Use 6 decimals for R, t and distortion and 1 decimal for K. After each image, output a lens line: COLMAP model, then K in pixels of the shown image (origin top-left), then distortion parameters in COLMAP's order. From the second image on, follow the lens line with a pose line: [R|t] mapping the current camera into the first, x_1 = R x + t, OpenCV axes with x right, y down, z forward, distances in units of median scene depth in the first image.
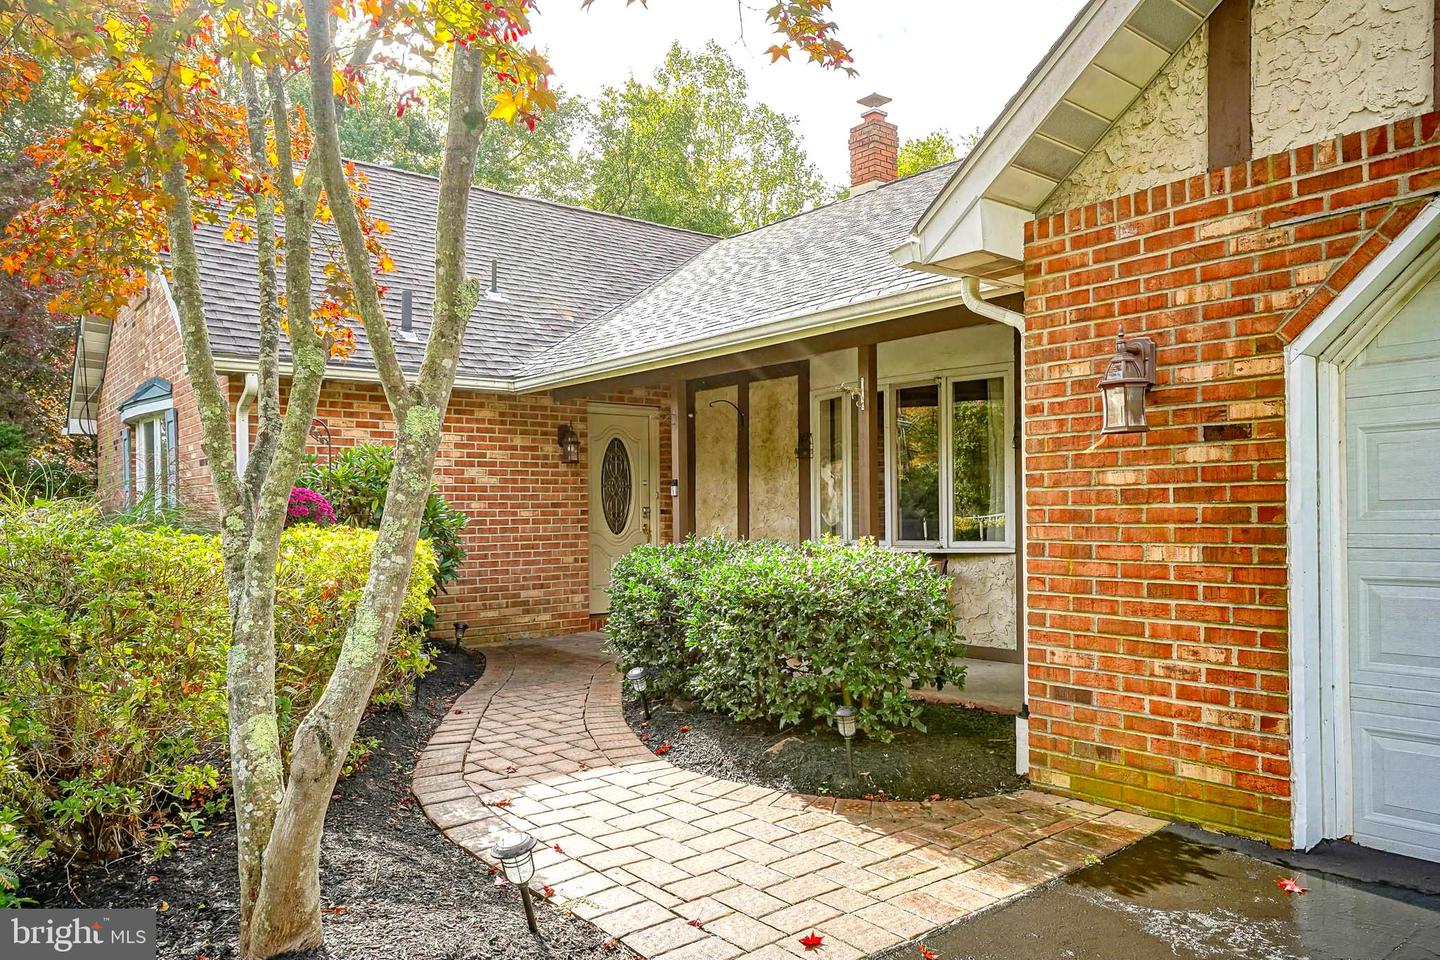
lens RADIAL K [[1001.9, 0, 719.1], [0, 1001.9, 486.1], [0, 0, 1]] dist [-0.008181, -0.000818]
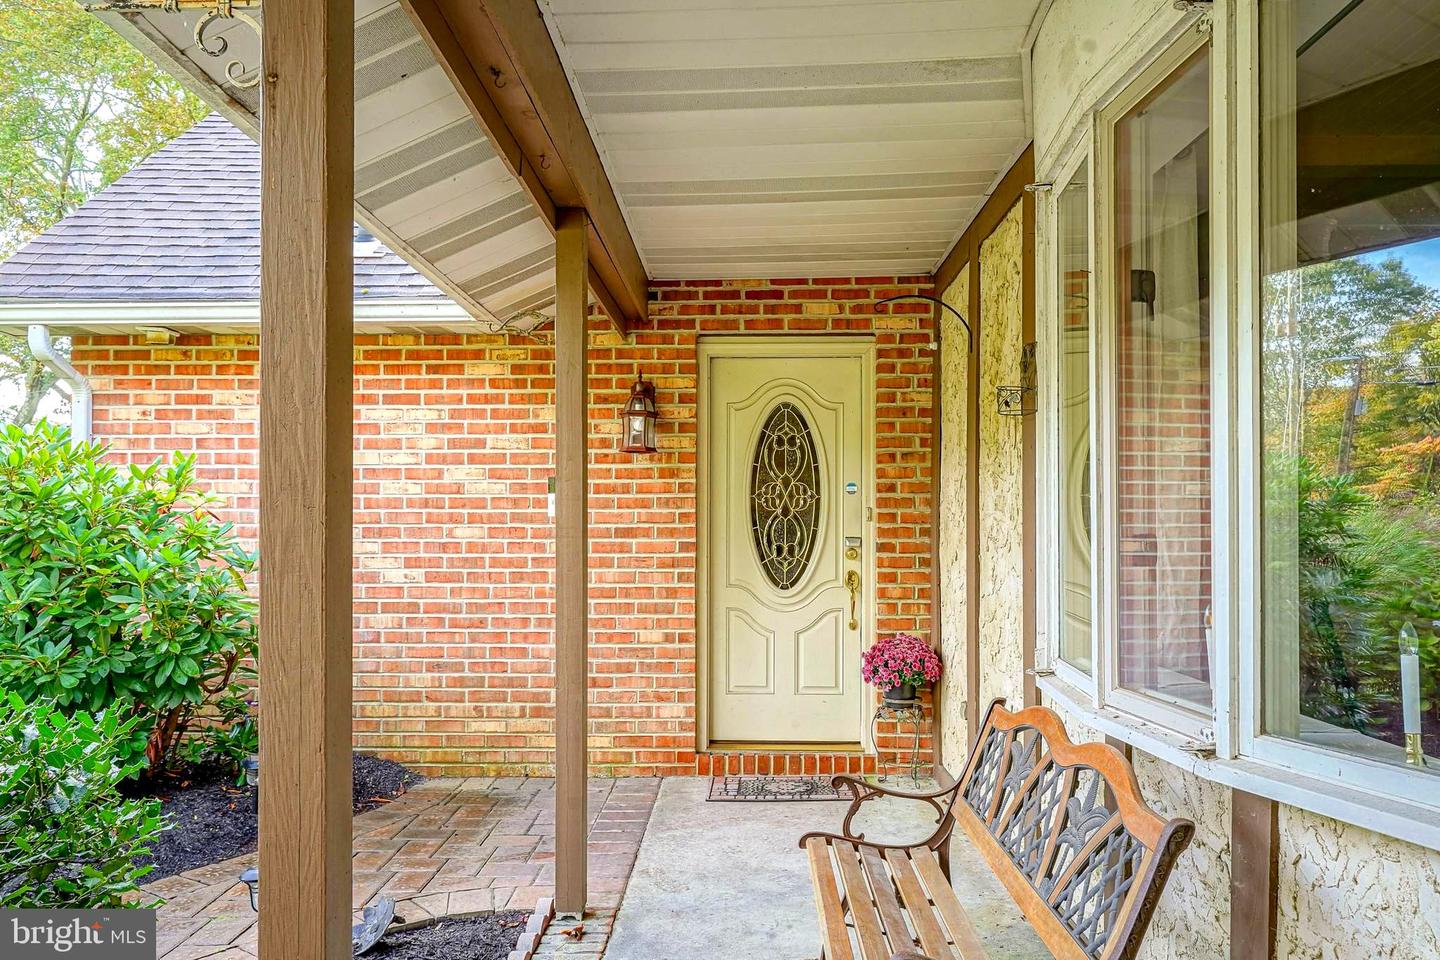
lens RADIAL K [[1001.9, 0, 722.8], [0, 1001.9, 482.0], [0, 0, 1]] dist [-0.008181, -0.000818]
pose [[0.761303, -0.005122, -0.648376, 0.233380], [0.007136, 0.999974, 0.000480, -0.008307], [0.648357, -0.004993, 0.761320, 0.655079]]
